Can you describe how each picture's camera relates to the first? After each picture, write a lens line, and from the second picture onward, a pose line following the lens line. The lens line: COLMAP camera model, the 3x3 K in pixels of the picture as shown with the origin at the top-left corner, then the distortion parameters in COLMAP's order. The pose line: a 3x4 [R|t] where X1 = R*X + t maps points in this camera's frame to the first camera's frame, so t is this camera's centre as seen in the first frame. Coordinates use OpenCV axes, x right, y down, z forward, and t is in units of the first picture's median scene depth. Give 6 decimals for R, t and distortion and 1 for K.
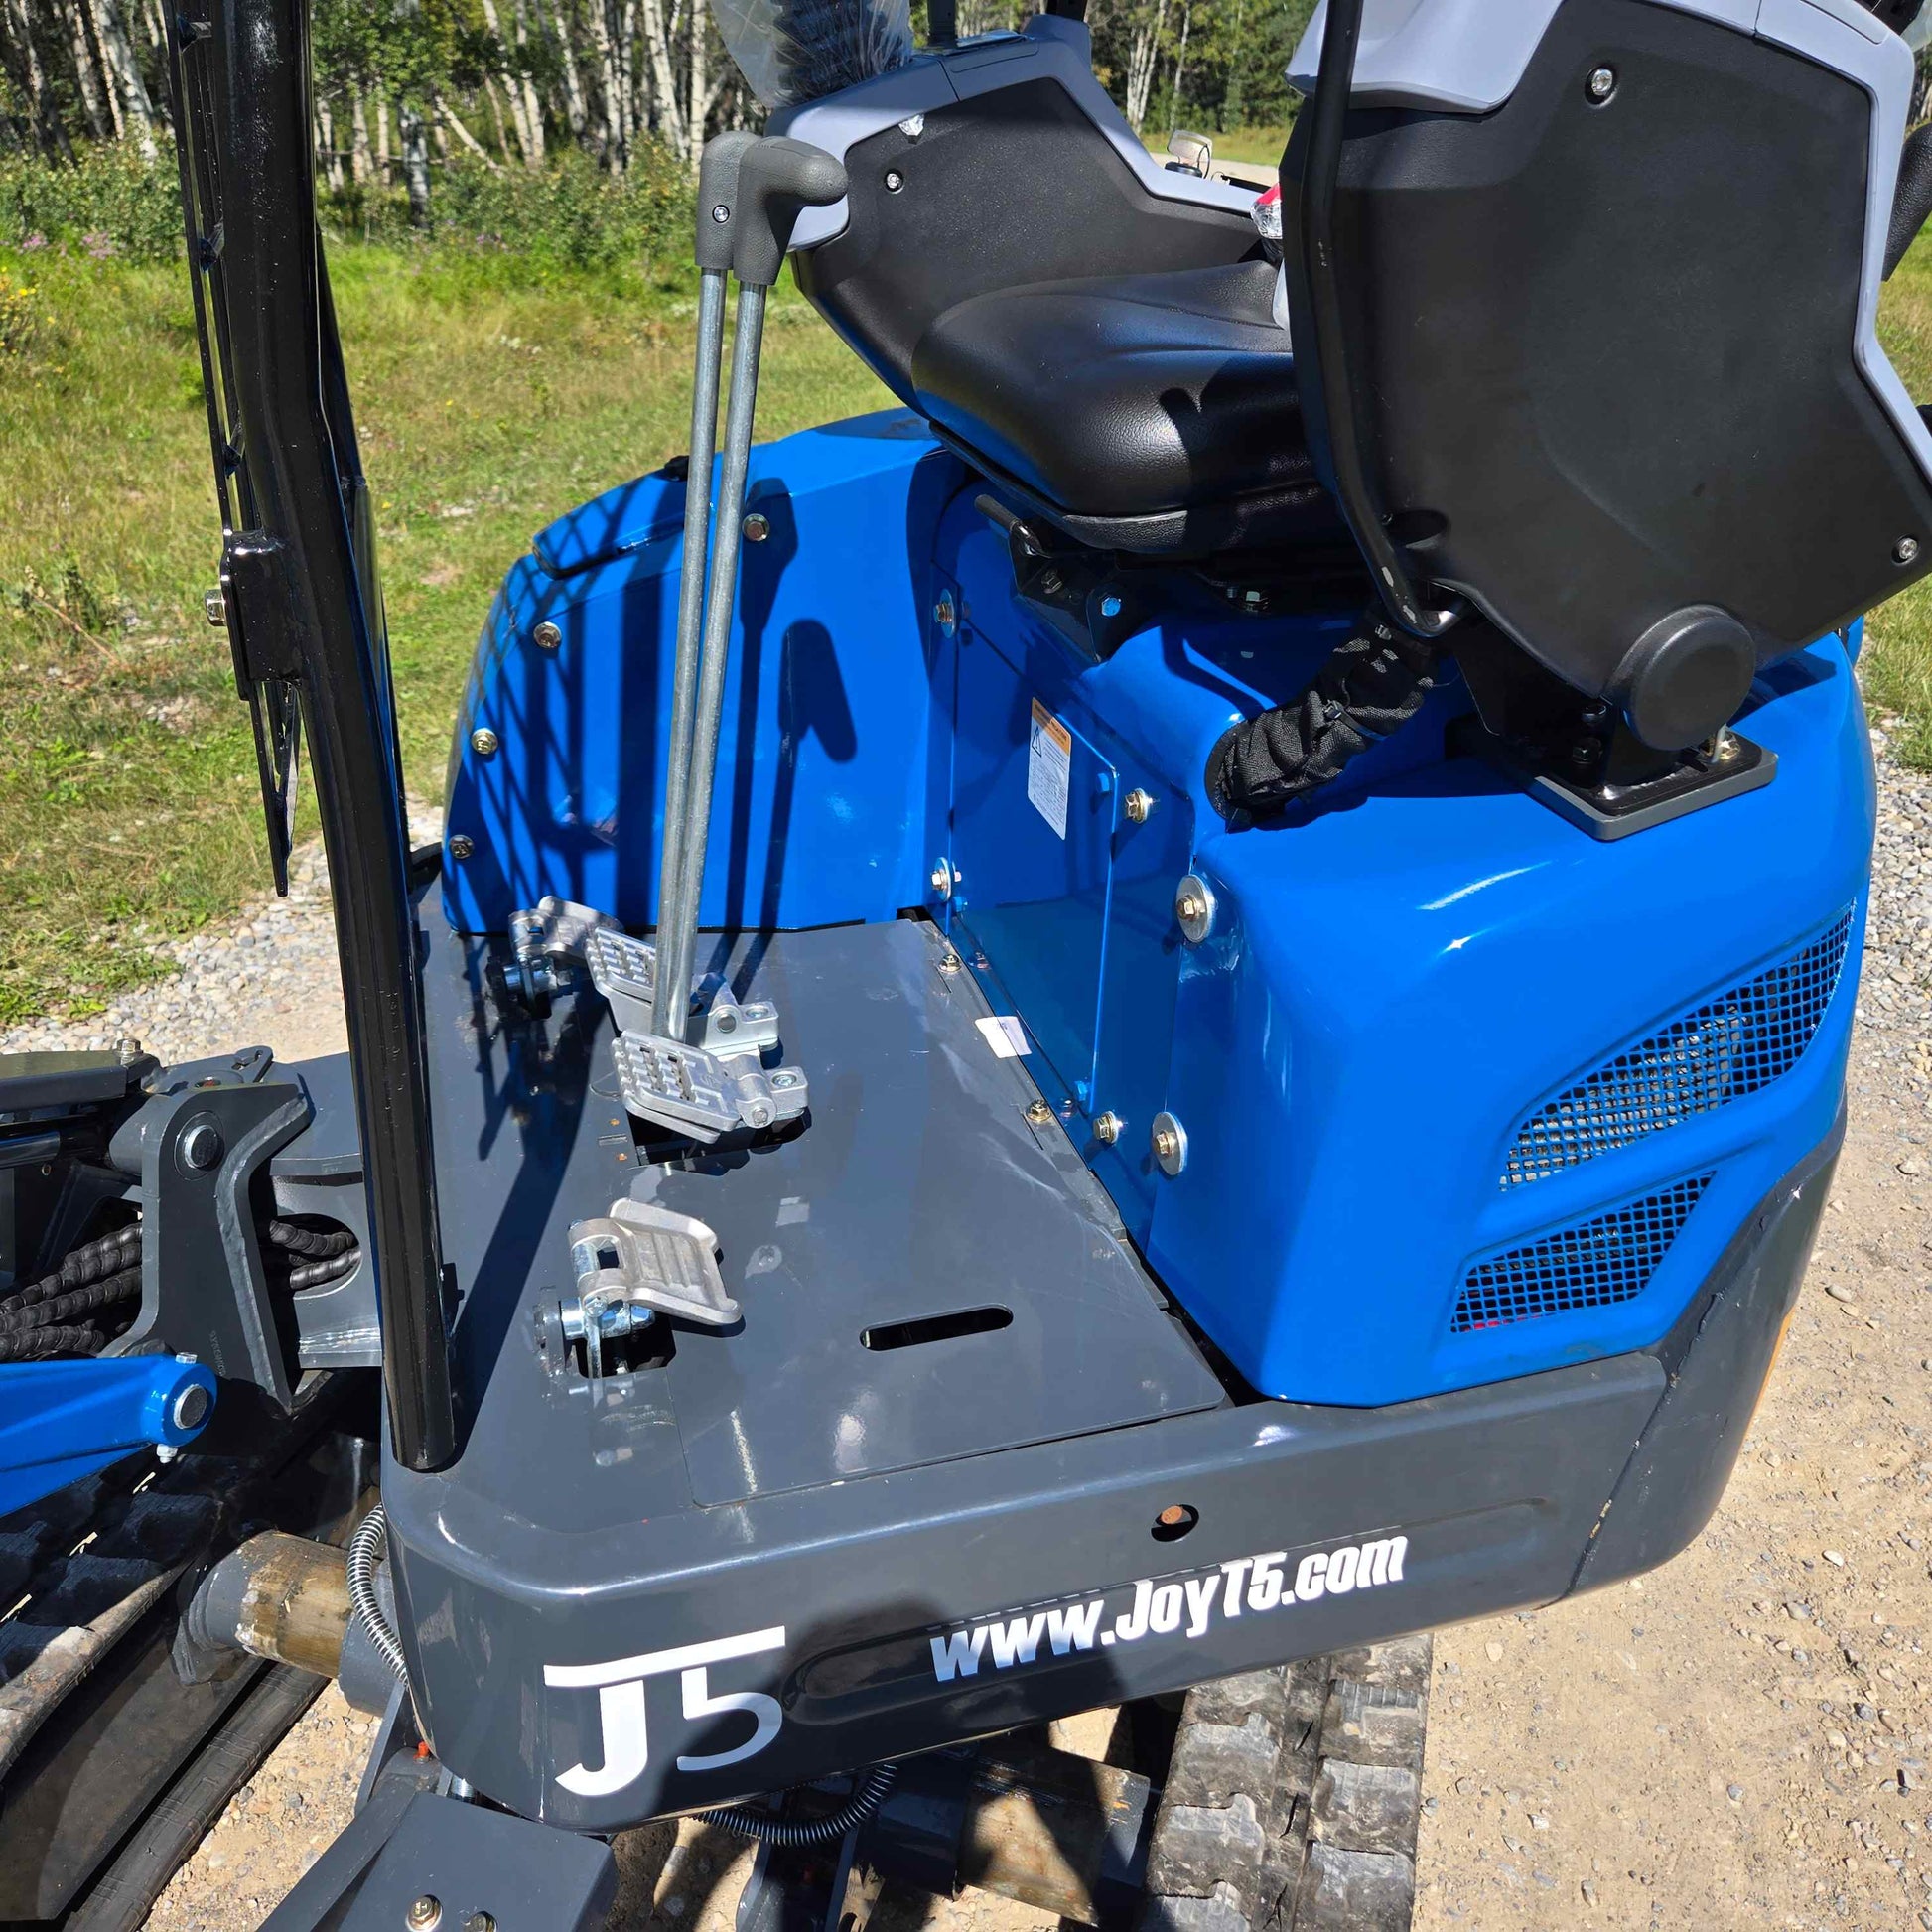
lens RADIAL K [[1718.6, 0, 960.3], [0, 1718.6, 957.4], [0, 0, 1]] dist [0.079942, -0.074514]
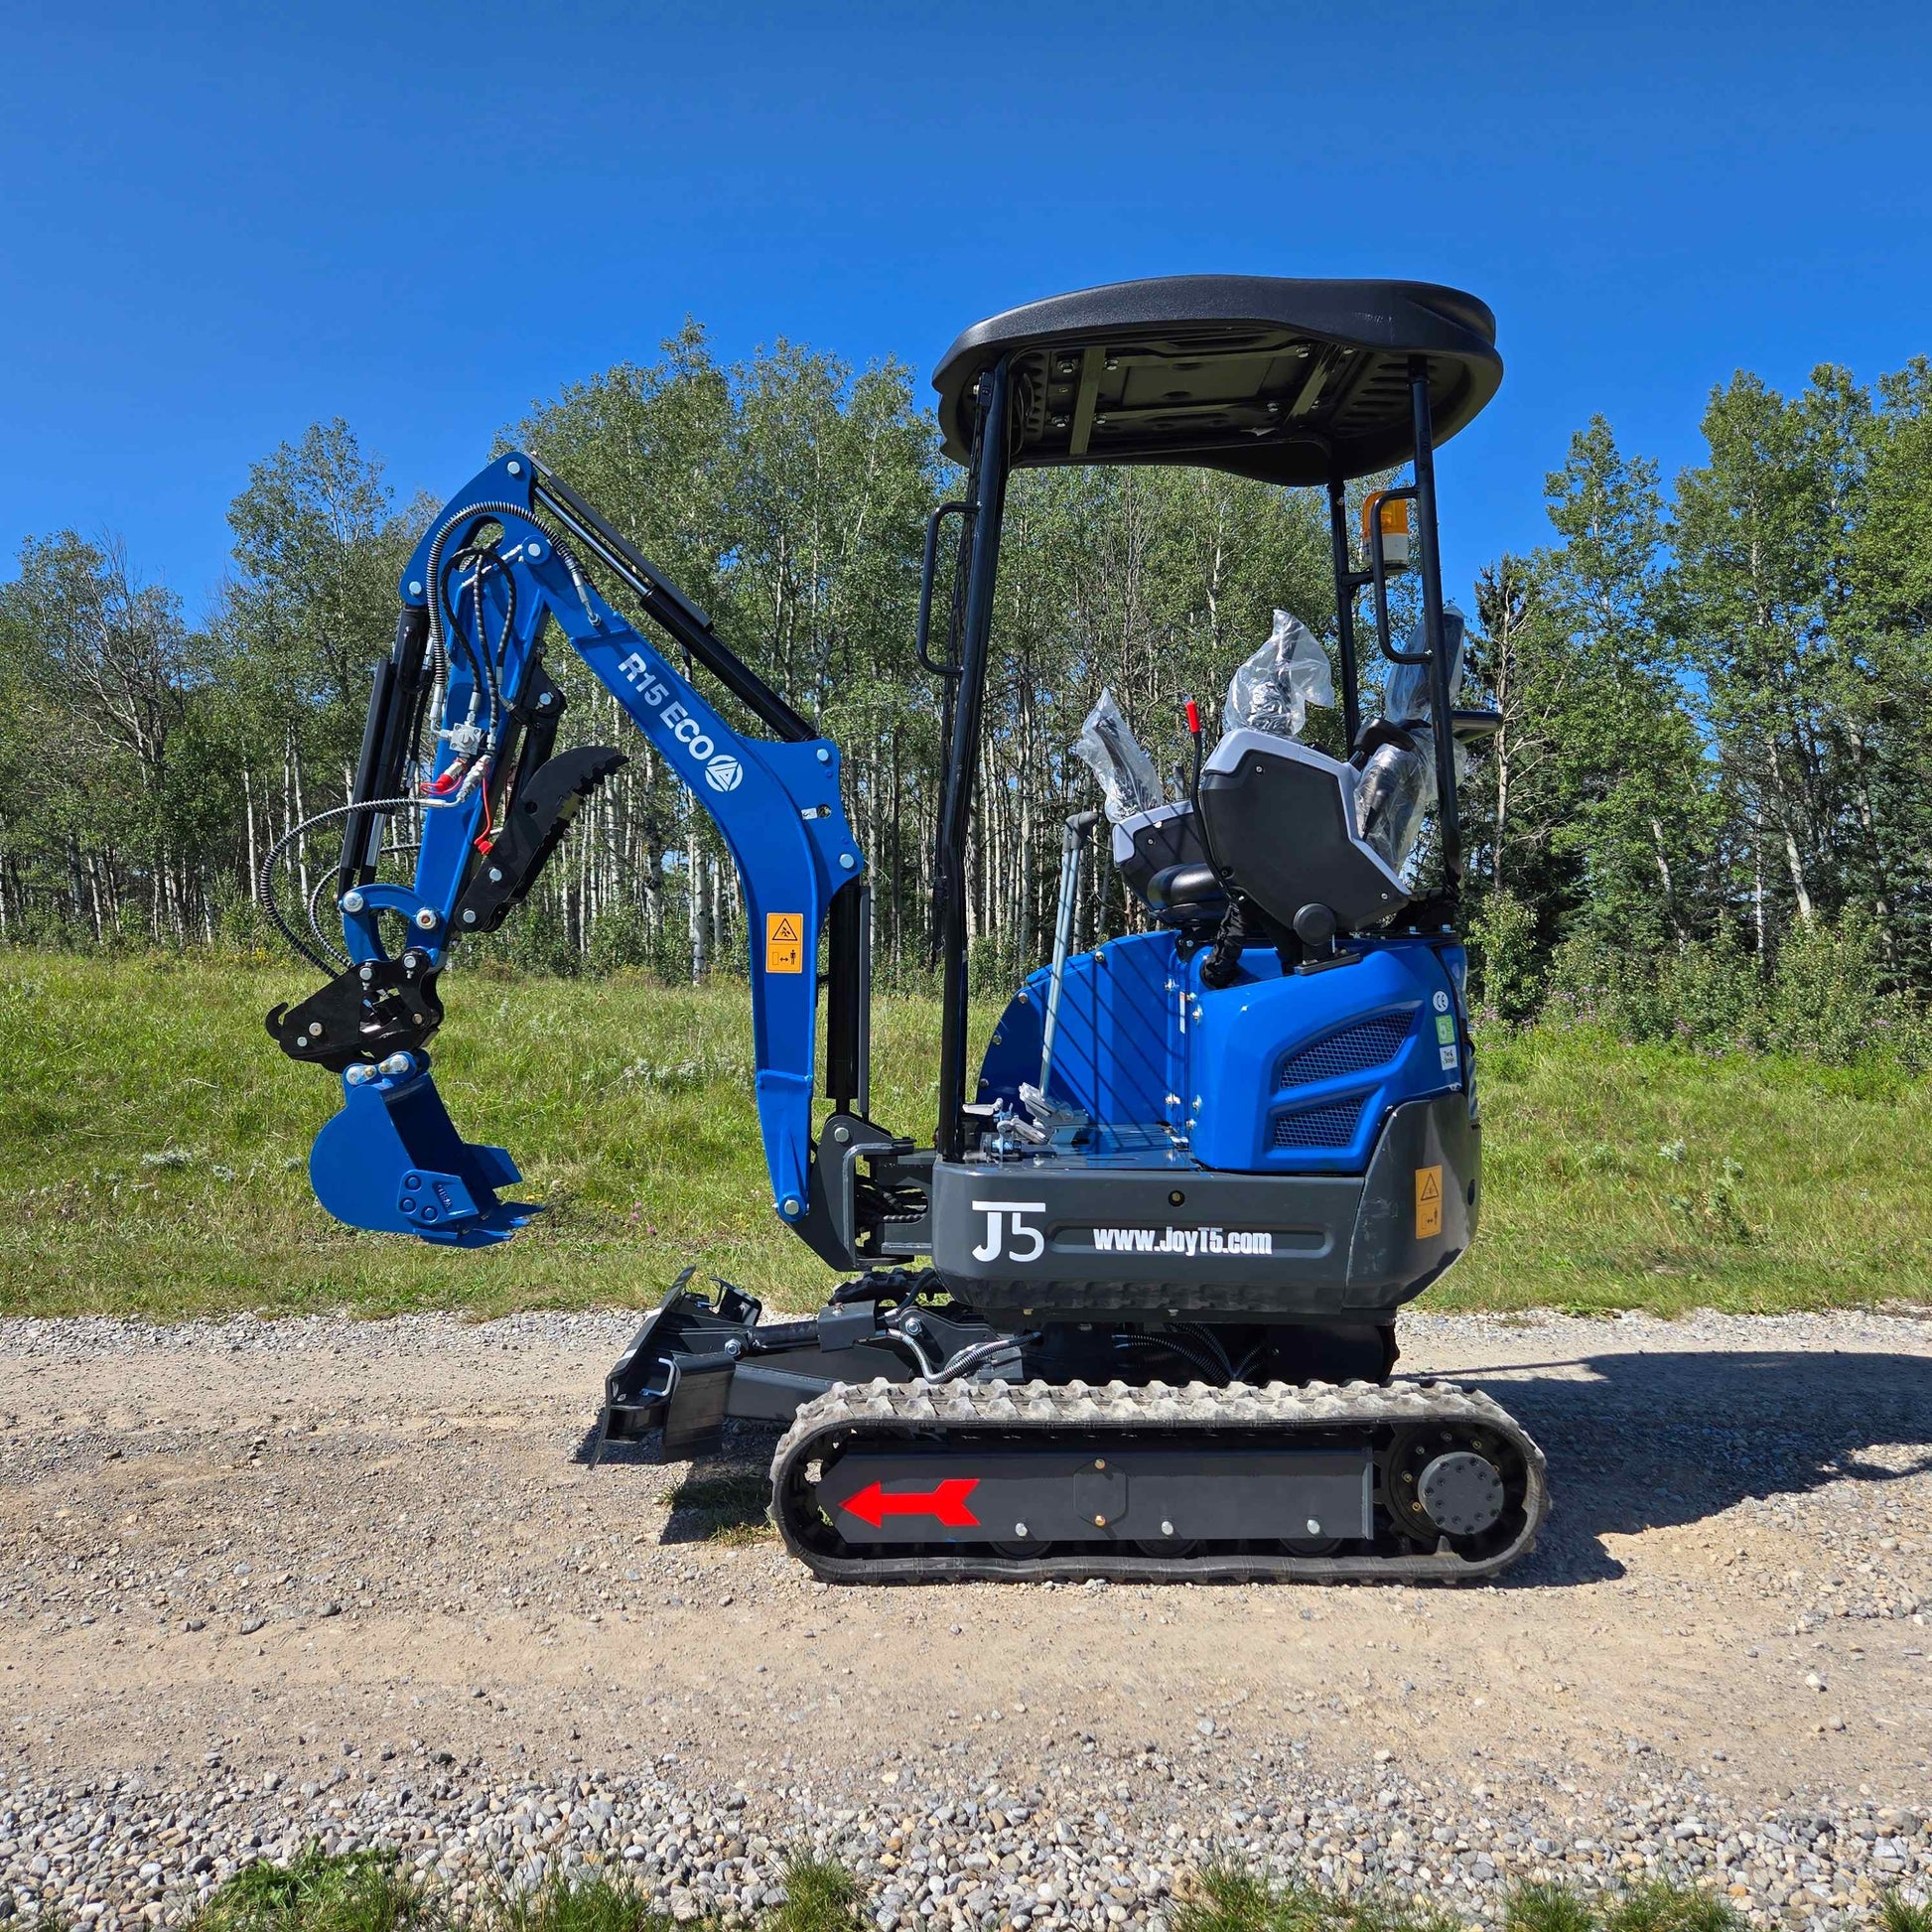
lens RADIAL K [[1718.6, 0, 966.5], [0, 1718.6, 953.1], [0, 0, 1]] dist [0.079942, -0.074514]
pose [[0.948398, -0.015069, -0.316724, 0.702461], [-0.132491, 0.888659, -0.439011, 1.257273], [0.288075, 0.458320, 0.840806, -1.747969]]
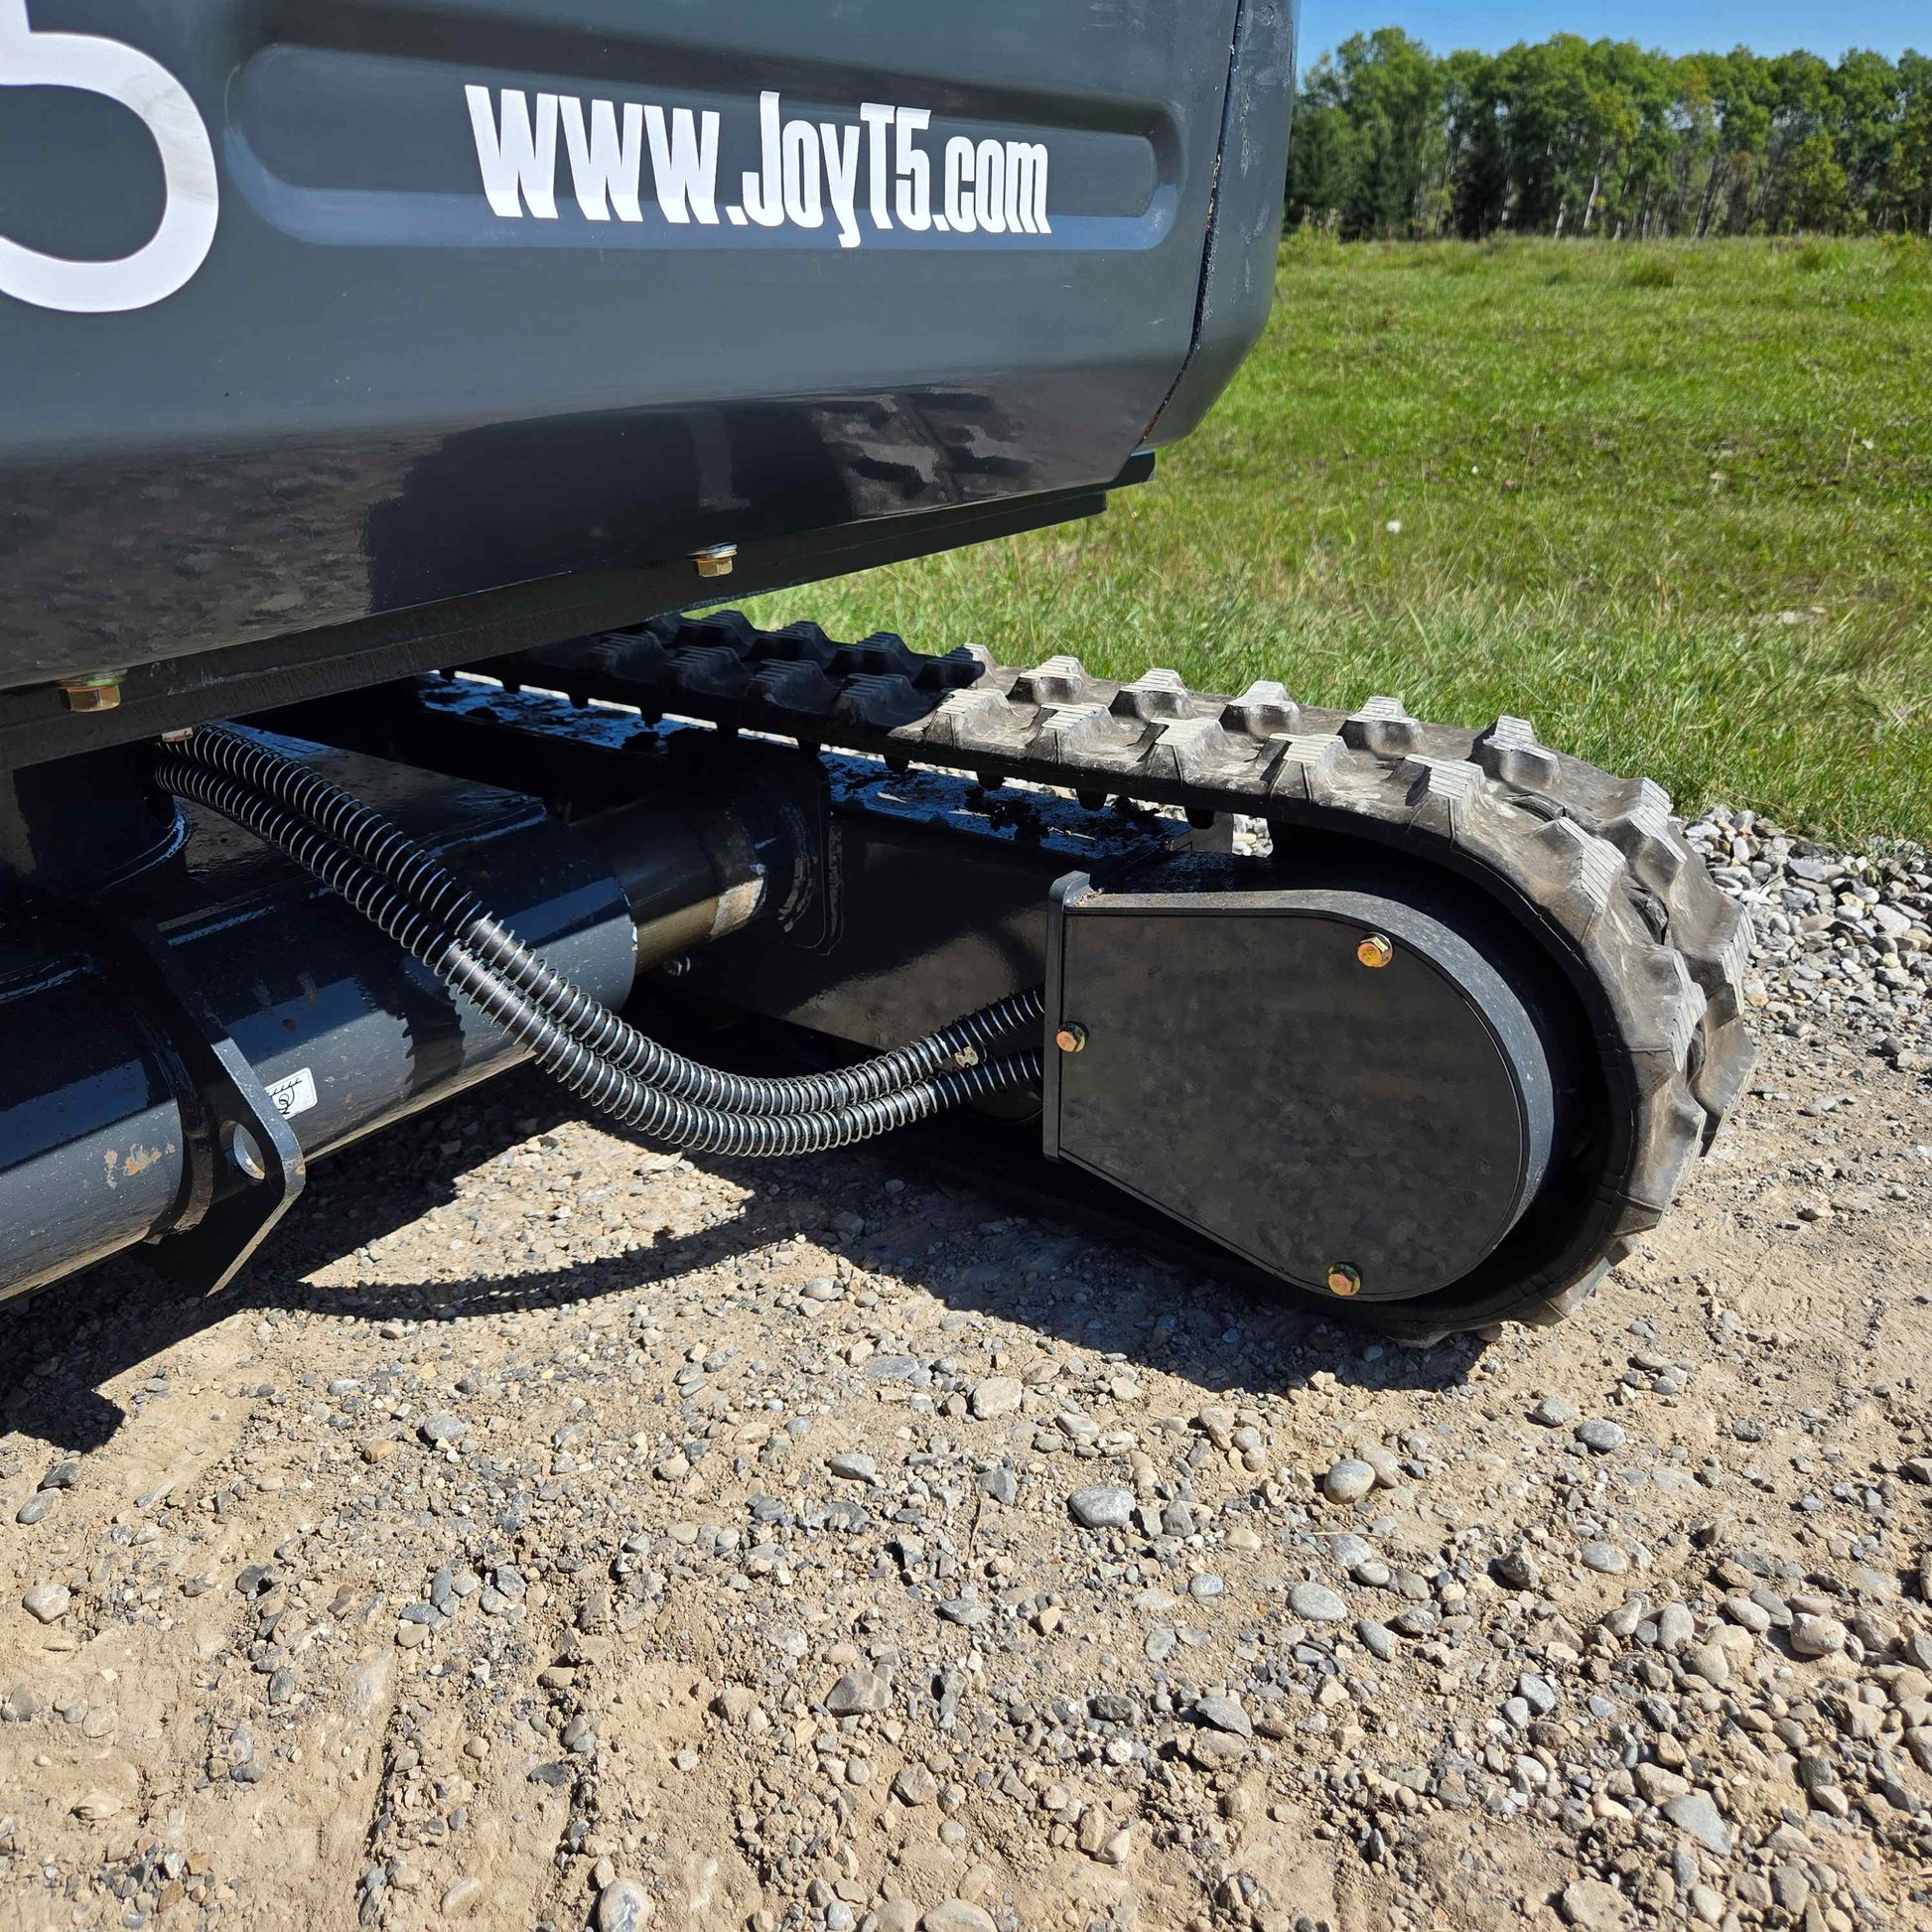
lens RADIAL K [[1718.6, 0, 931.0], [0, 1718.6, 952.3], [0, 0, 1]] dist [0.079942, -0.074514]
pose [[0.792796, -0.259764, 0.551360, -0.237736], [0.319619, 0.947454, -0.013200, 0.642197], [-0.518959, 0.186690, 0.834163, 0.536650]]
